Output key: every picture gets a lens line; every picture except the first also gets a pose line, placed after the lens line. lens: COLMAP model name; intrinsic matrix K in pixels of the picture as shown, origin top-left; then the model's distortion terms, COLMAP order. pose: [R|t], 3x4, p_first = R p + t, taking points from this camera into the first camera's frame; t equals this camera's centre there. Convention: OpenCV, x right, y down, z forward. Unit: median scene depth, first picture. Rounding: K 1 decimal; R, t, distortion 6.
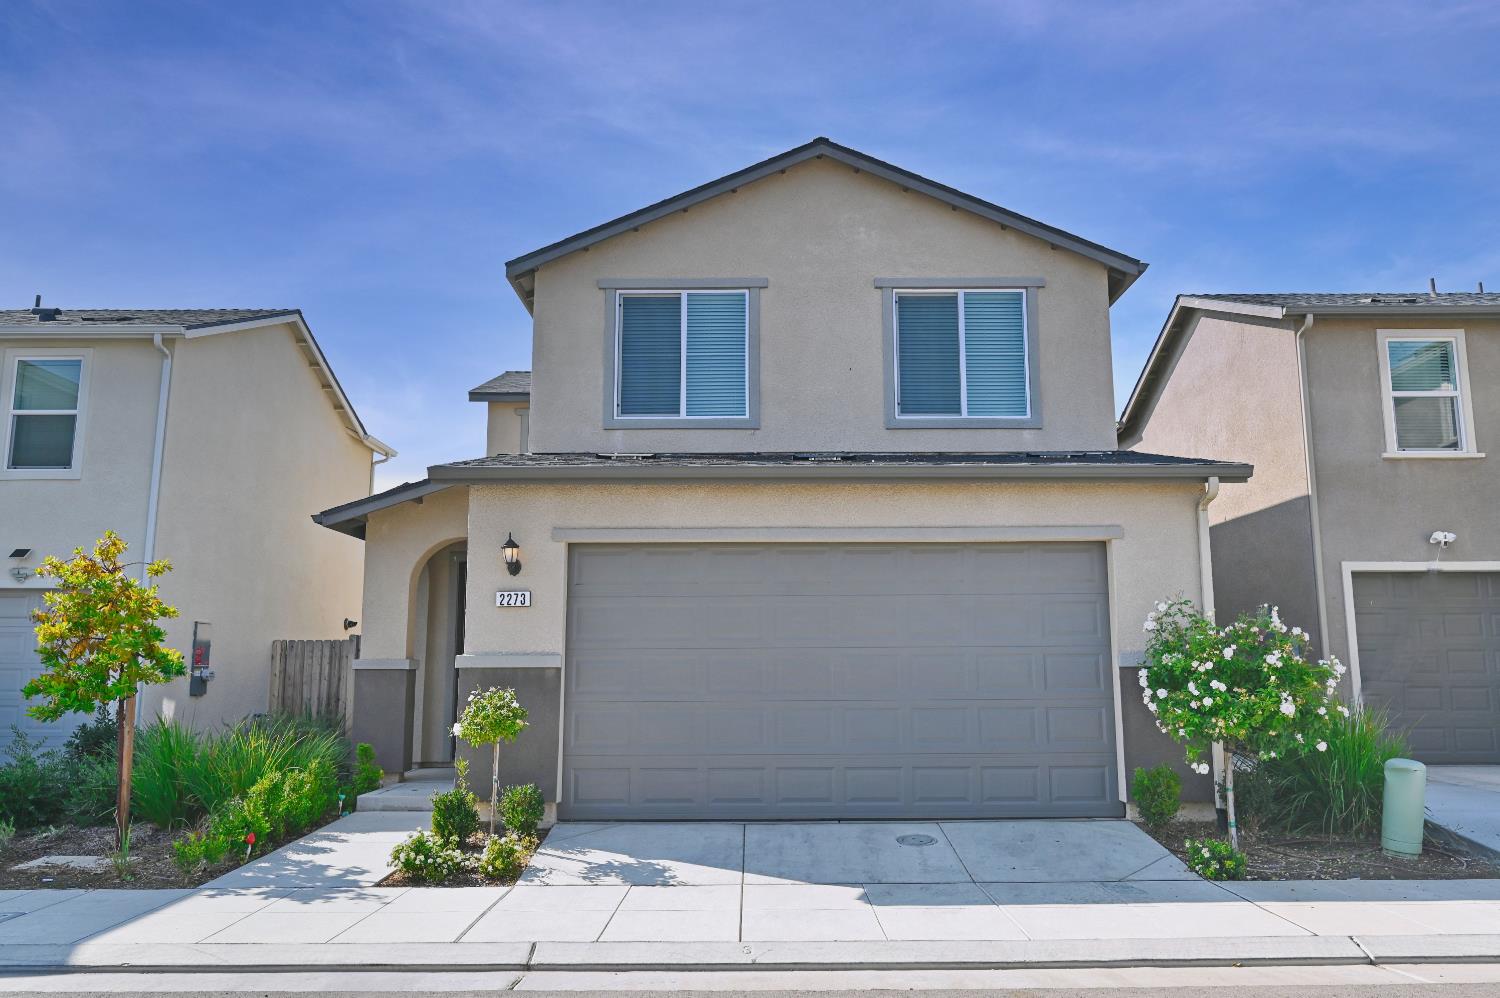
lens RADIAL K [[1044.4, 0, 751.5], [0, 1044.4, 504.5], [0, 0, 1]] dist [-0.011184, 0.001236]
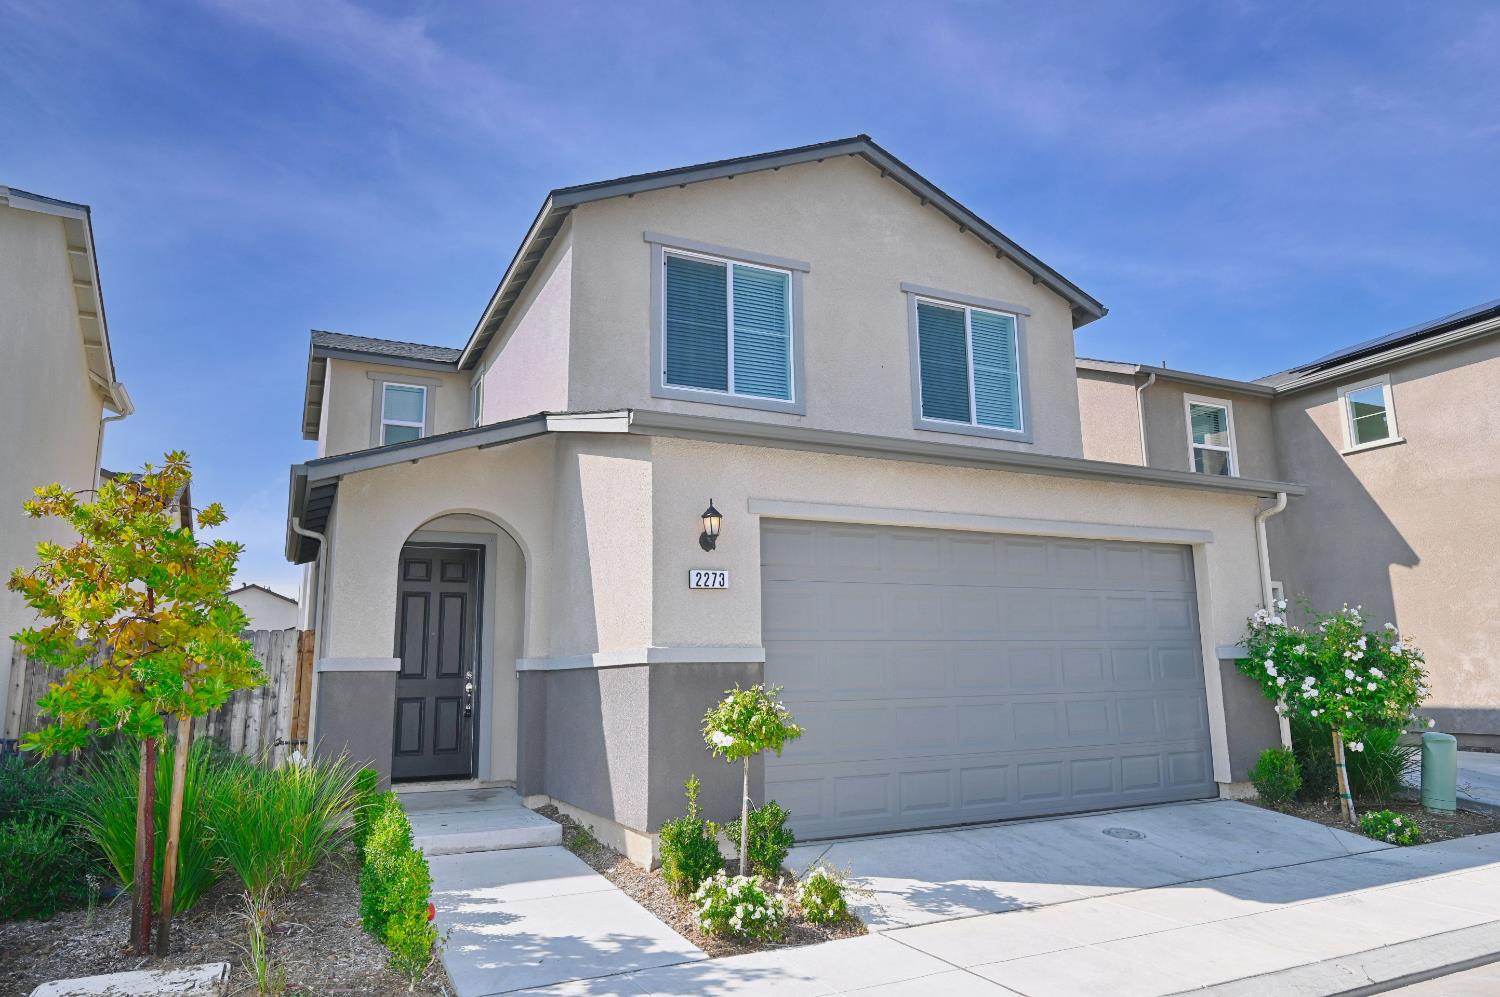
lens RADIAL K [[944.2, 0, 748.9], [0, 944.2, 498.9], [0, 0, 1]] dist [-0.000003, -0.004324]
pose [[0.898922, 0.070197, 0.432448, -0.408190], [-0.056784, 0.997422, -0.043871, 0.044711], [-0.434413, 0.014881, 0.900591, 0.239101]]
